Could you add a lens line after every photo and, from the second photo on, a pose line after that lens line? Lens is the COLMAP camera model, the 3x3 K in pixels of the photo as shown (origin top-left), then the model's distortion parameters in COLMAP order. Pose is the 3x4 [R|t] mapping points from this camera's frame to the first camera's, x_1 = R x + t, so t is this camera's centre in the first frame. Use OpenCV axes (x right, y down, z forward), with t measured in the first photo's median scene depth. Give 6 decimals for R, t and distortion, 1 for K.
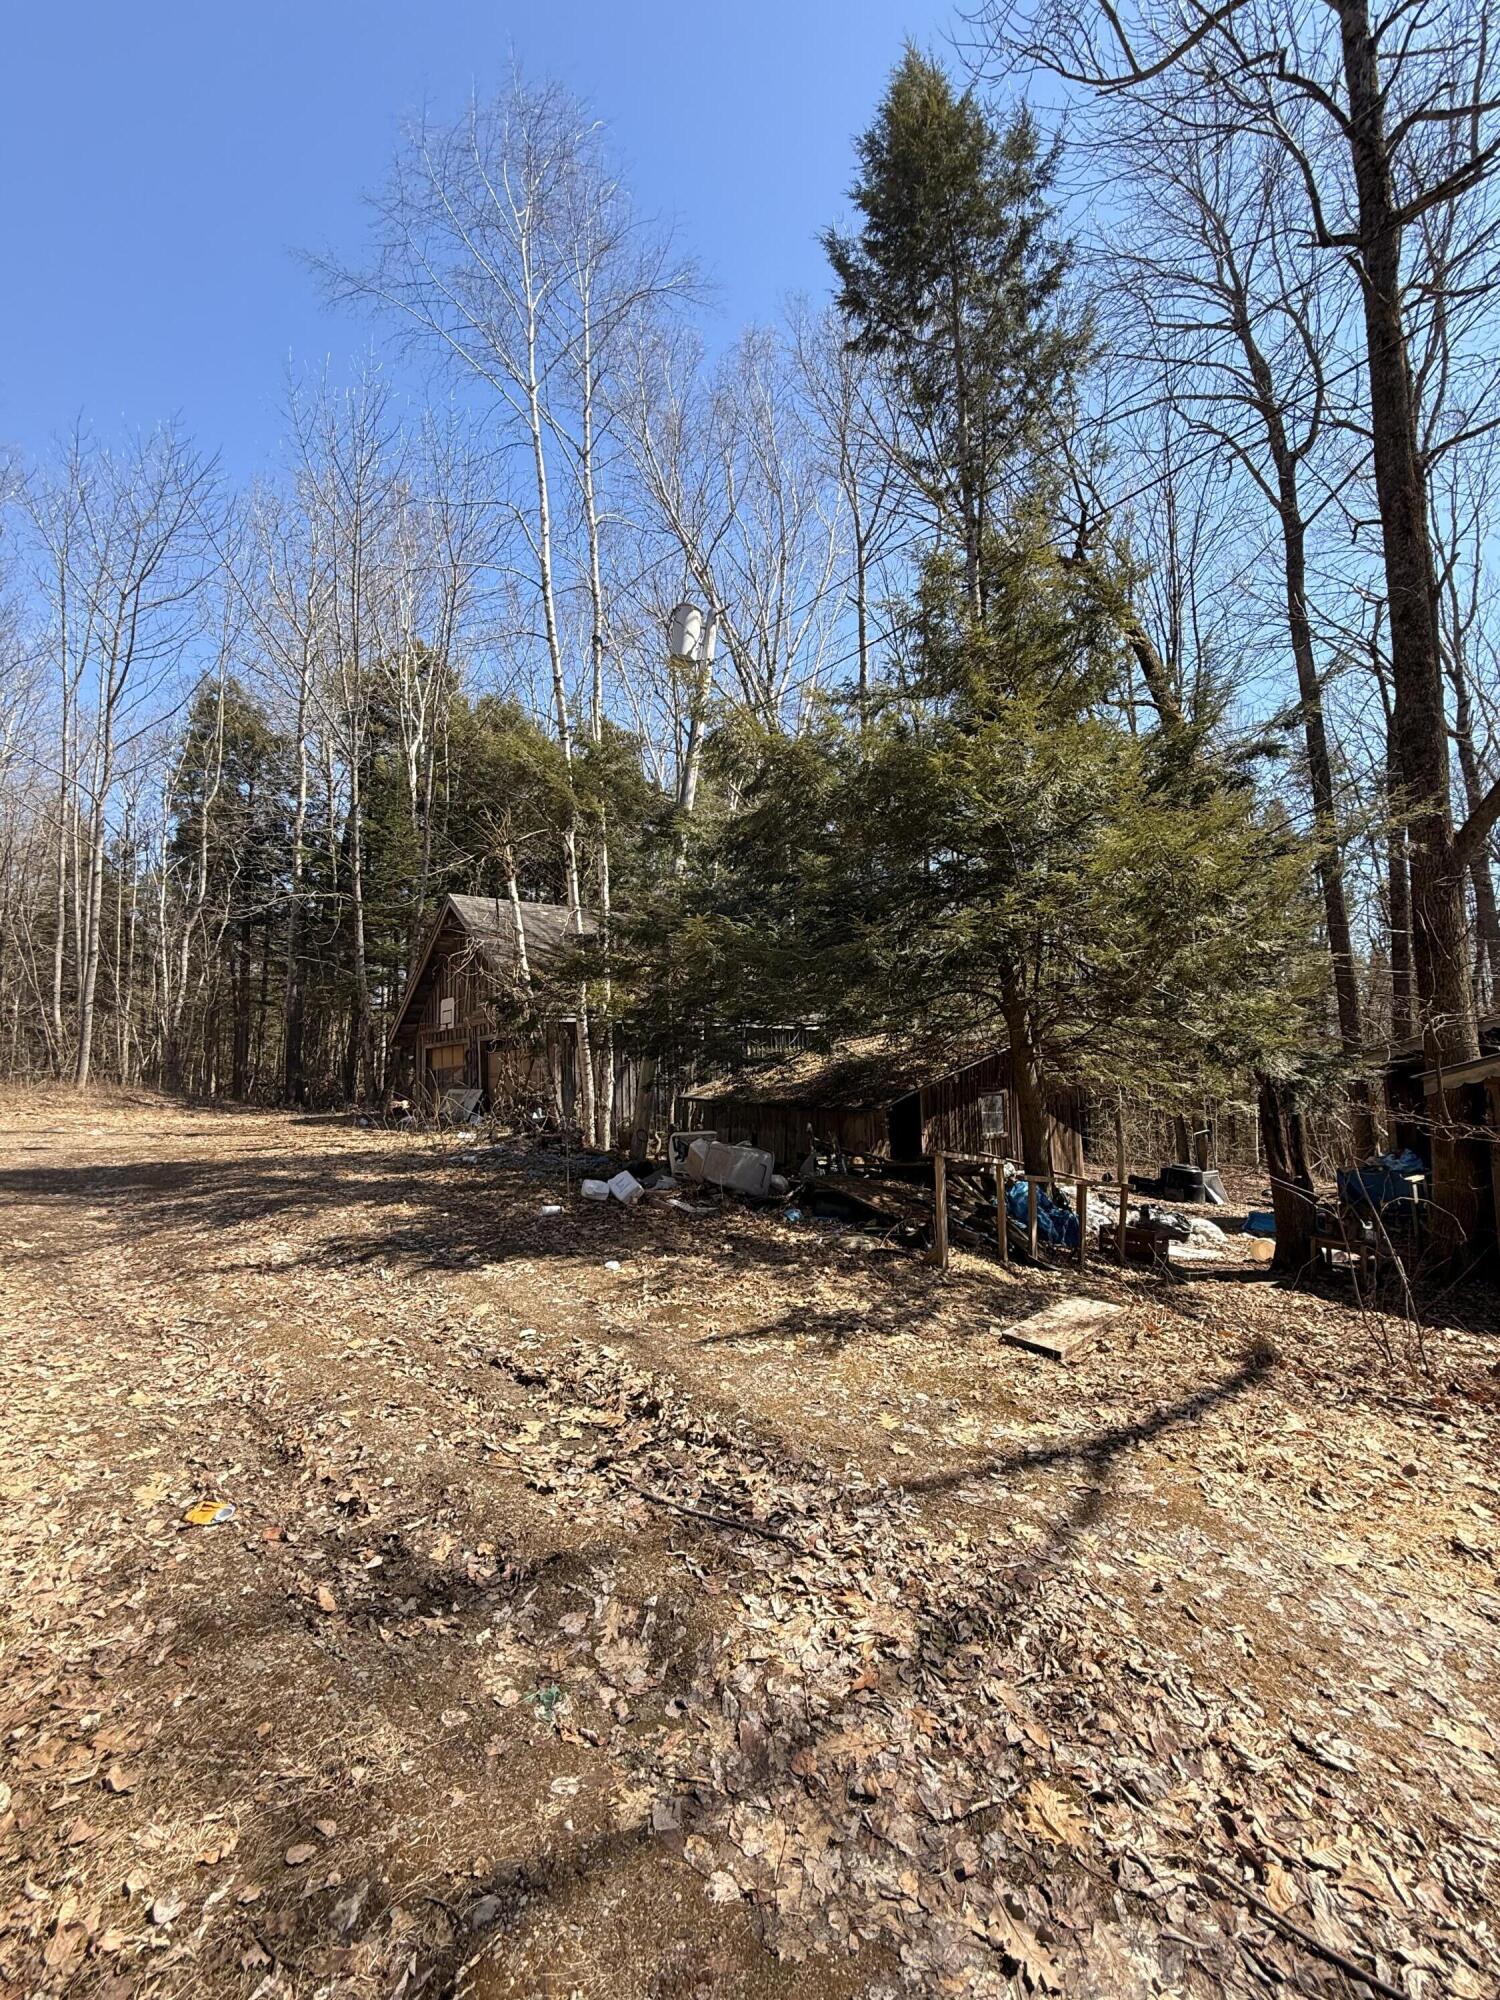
lens RADIAL K [[791.9, 0, 746.1], [0, 791.9, 999.0], [0, 0, 1]] dist [-0.005965, 0.000775]
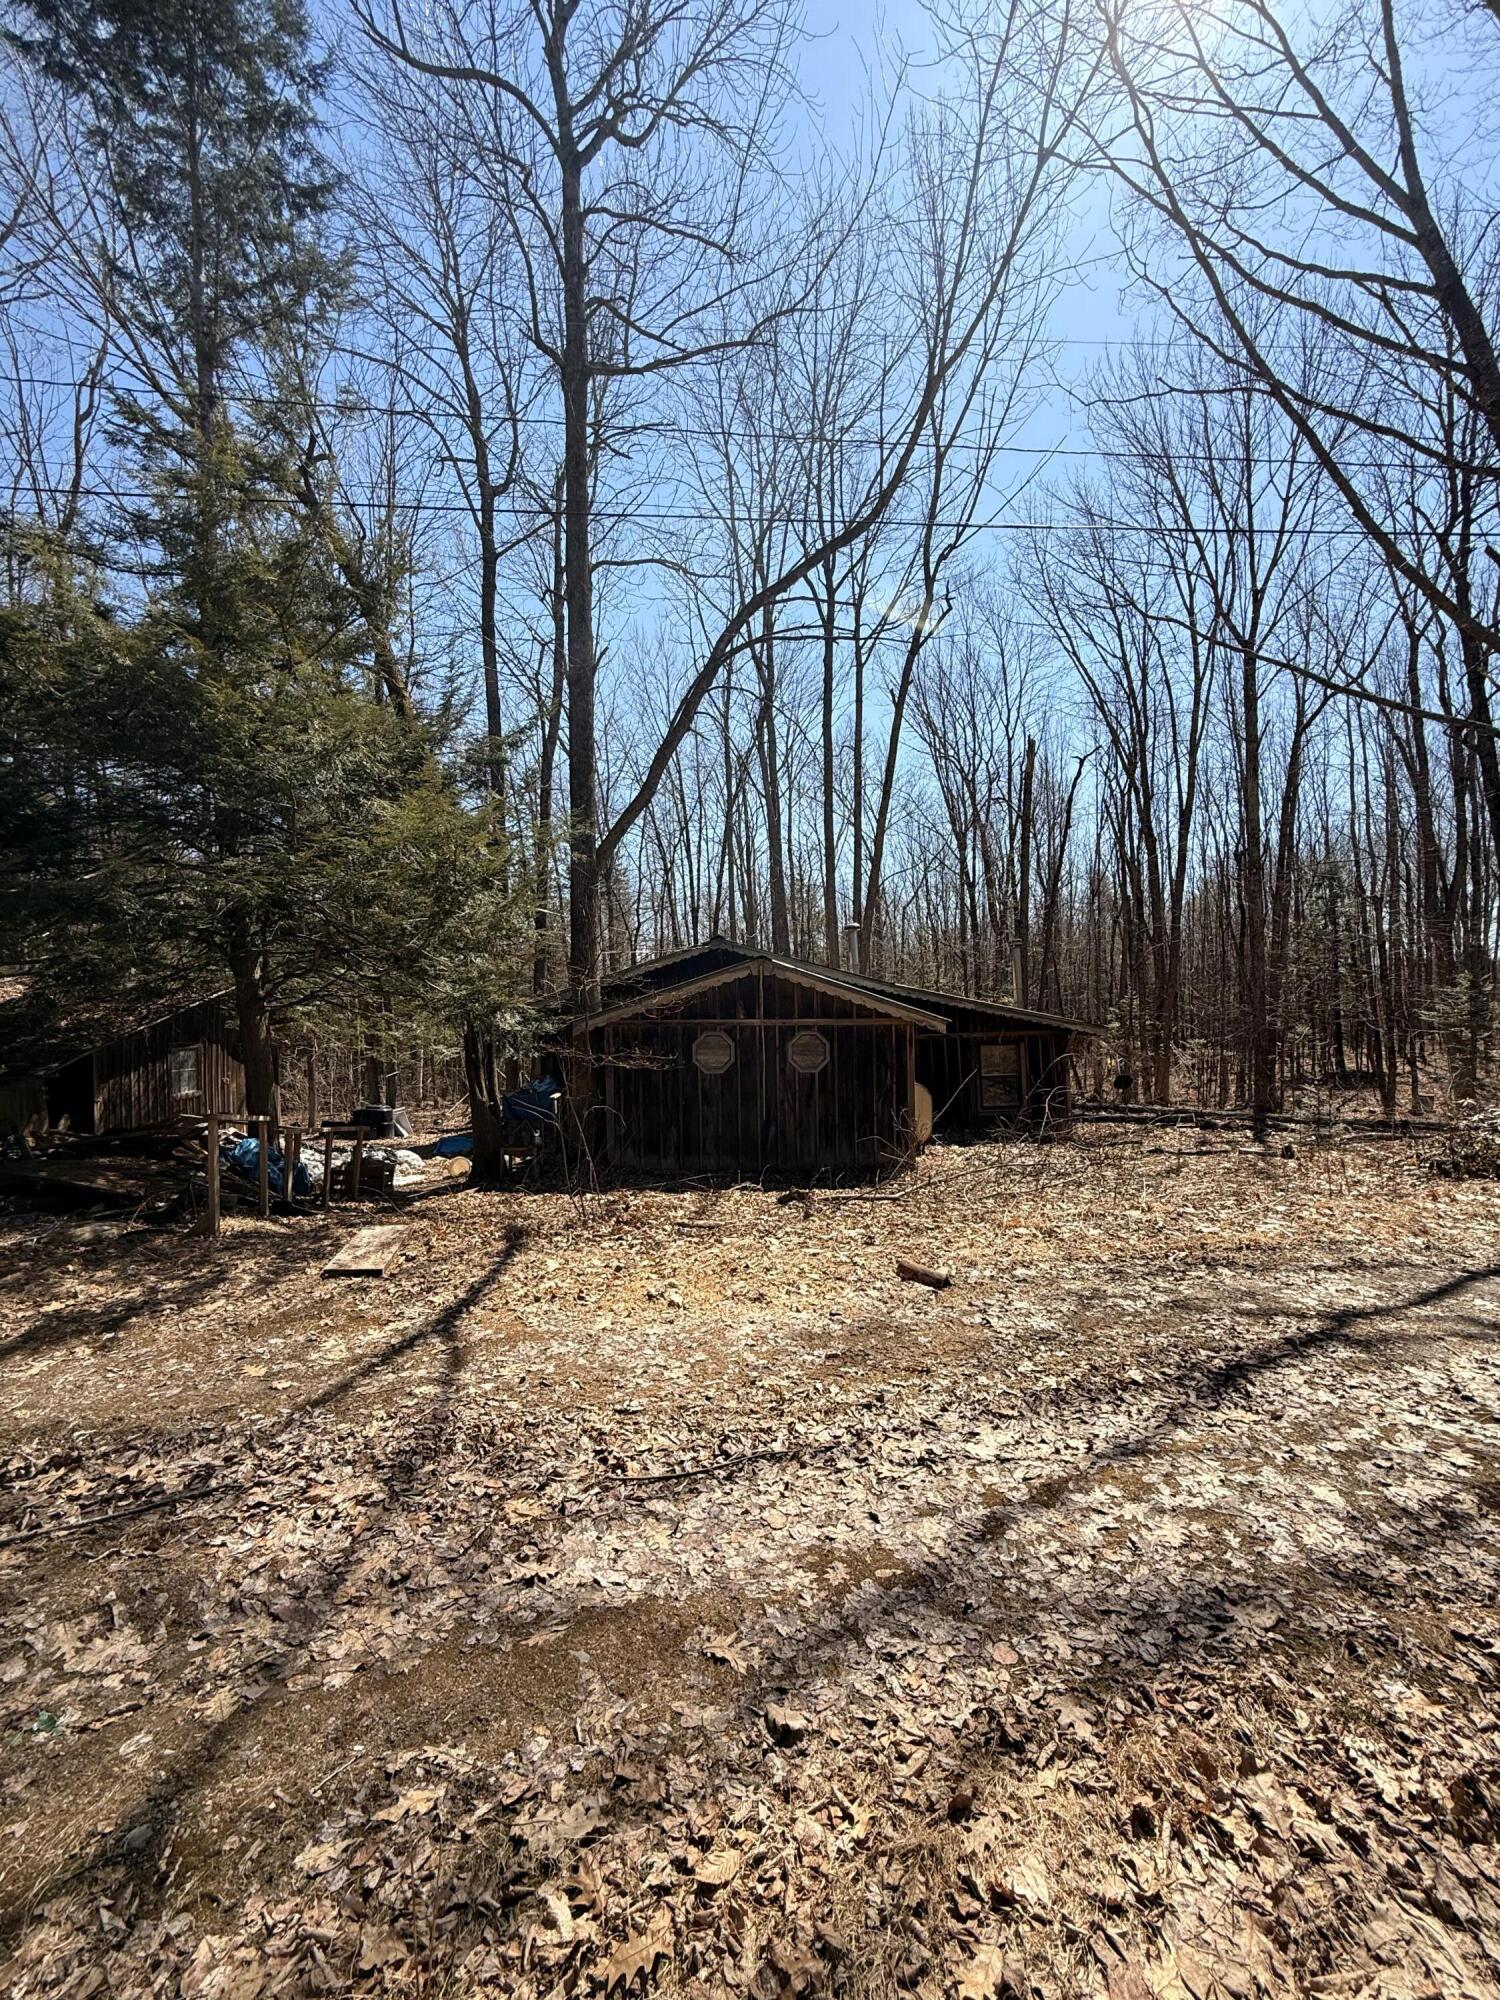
lens RADIAL K [[791.9, 0, 752.1], [0, 791.9, 993.5], [0, 0, 1]] dist [-0.005965, 0.000775]
pose [[0.558623, 0.005198, 0.829405, -0.355733], [-0.057206, 0.997841, 0.032276, -0.038413], [-0.827446, -0.065478, 0.557714, -0.104469]]
